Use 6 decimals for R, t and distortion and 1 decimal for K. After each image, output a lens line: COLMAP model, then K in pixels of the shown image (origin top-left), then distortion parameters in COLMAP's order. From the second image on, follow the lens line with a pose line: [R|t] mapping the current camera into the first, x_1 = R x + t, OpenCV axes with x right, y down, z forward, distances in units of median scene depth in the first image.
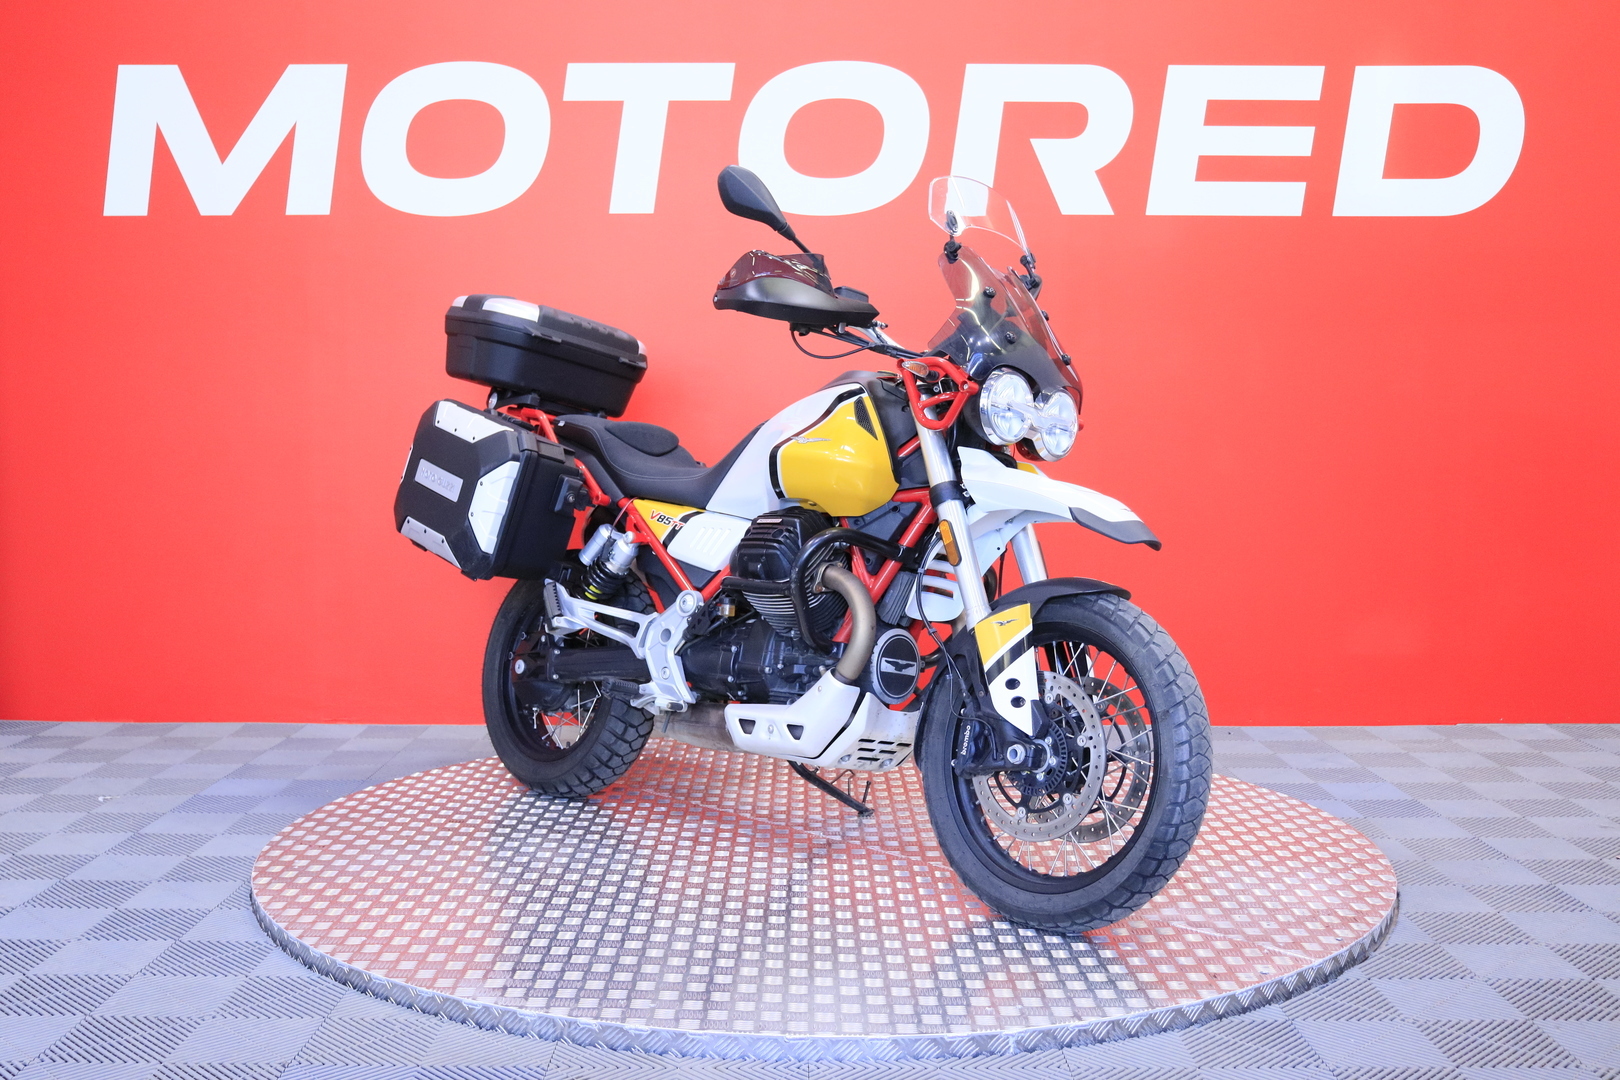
lens RADIAL K [[1626.4, 0, 810.0], [0, 1626.4, 540.0], [0, 0, 1]] dist [-0.068598, 0.009953]
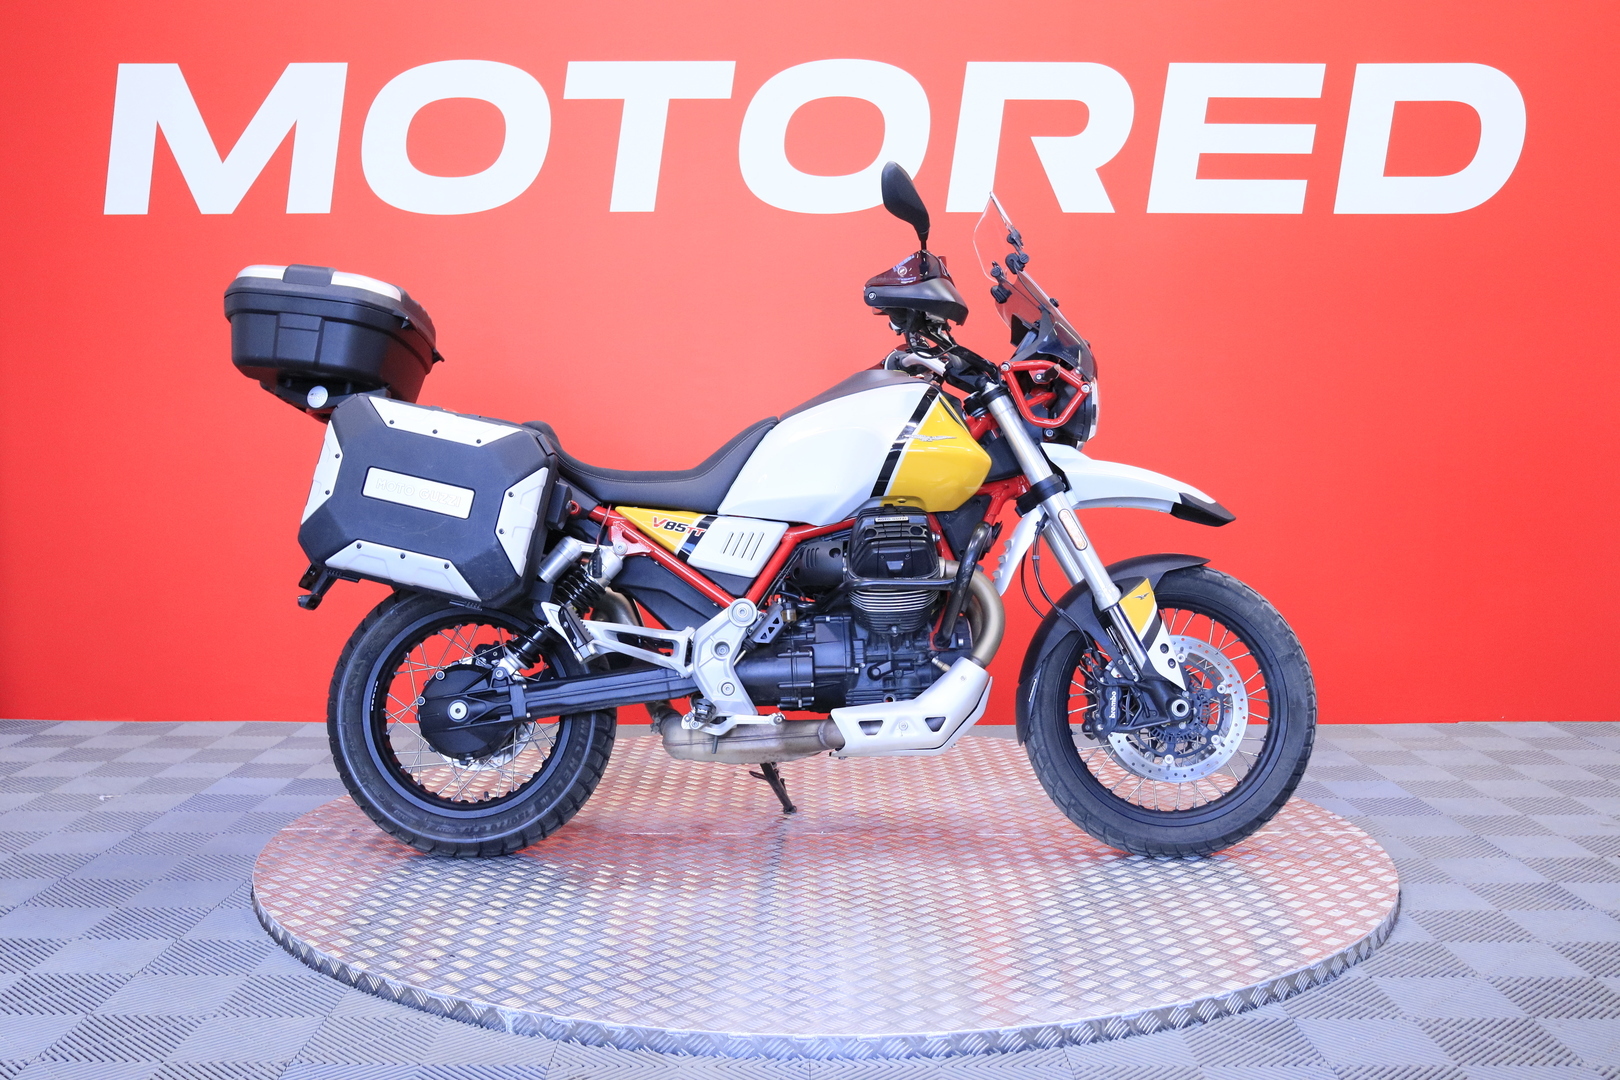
lens RADIAL K [[1626.4, 0, 810.0], [0, 1626.4, 540.0], [0, 0, 1]] dist [-0.068598, 0.009953]
pose [[0.709824, -0.047438, 0.702780, -0.755630], [0.052431, 0.998520, 0.014444, -0.015615], [-0.702425, 0.026595, 0.711261, 0.315213]]
